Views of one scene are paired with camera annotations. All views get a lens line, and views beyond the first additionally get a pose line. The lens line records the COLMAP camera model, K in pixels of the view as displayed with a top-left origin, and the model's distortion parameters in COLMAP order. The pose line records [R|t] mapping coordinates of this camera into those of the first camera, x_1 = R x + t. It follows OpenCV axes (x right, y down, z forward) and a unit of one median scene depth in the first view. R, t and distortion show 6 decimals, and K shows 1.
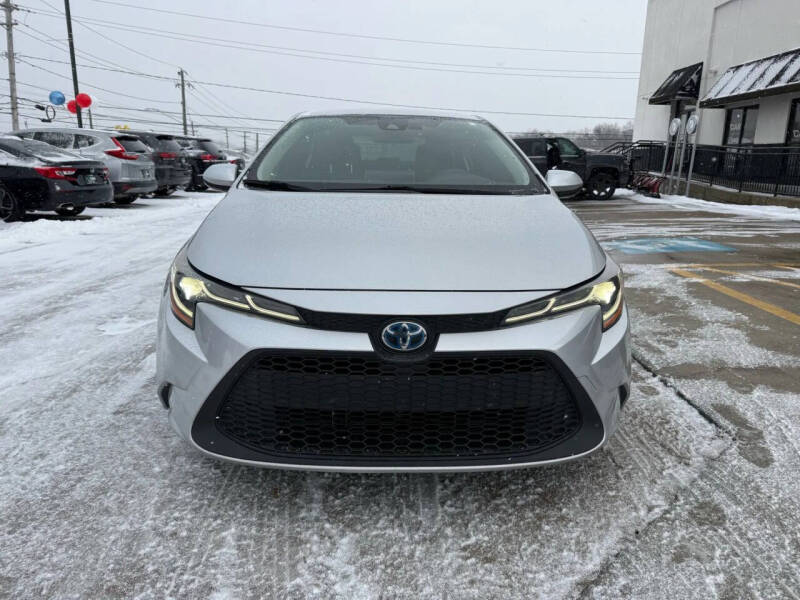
lens RADIAL K [[564.0, 0, 396.8], [0, 564.0, 295.0], [0, 0, 1]] dist [0.018403, -0.026298]
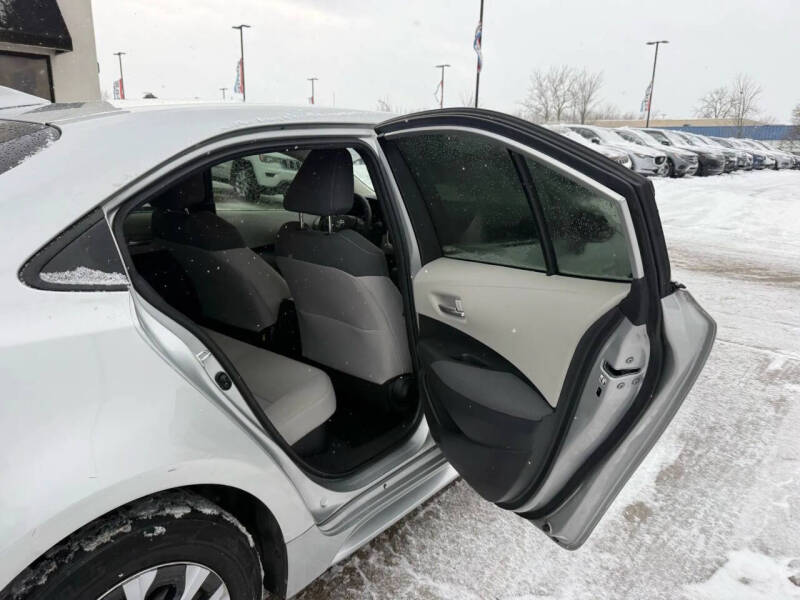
lens RADIAL K [[564.0, 0, 396.0], [0, 564.0, 307.4], [0, 0, 1]] dist [0.018403, -0.026298]
pose [[-0.743185, -0.210333, 0.635166, -0.715838], [0.124075, 0.889516, 0.439736, -0.554687], [-0.657481, 0.405613, -0.634977, 1.974811]]
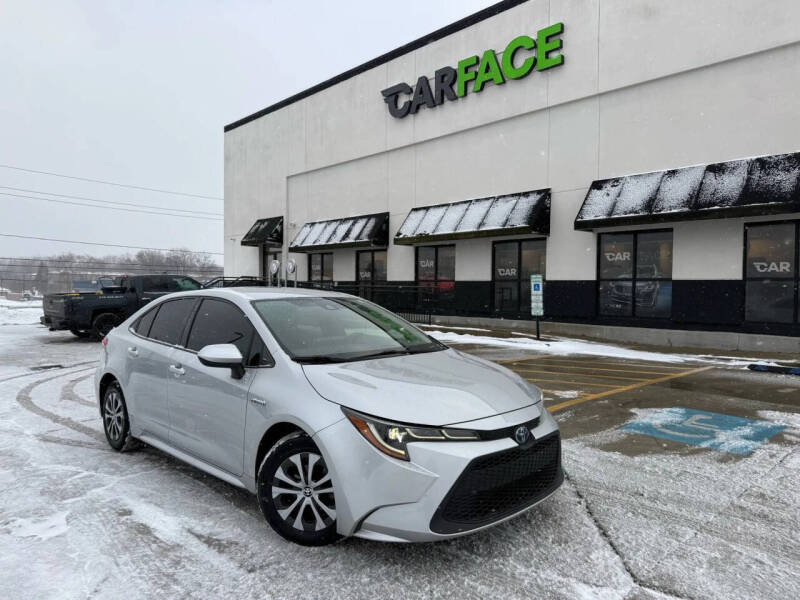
lens RADIAL K [[564.0, 0, 396.6], [0, 564.0, 290.1], [0, 0, 1]] dist [0.018403, -0.026298]
pose [[0.727374, -0.013207, 0.686114, -0.967249], [0.165684, 0.973616, -0.156907, -0.106830], [-0.665939, 0.227808, 0.710372, -0.127368]]
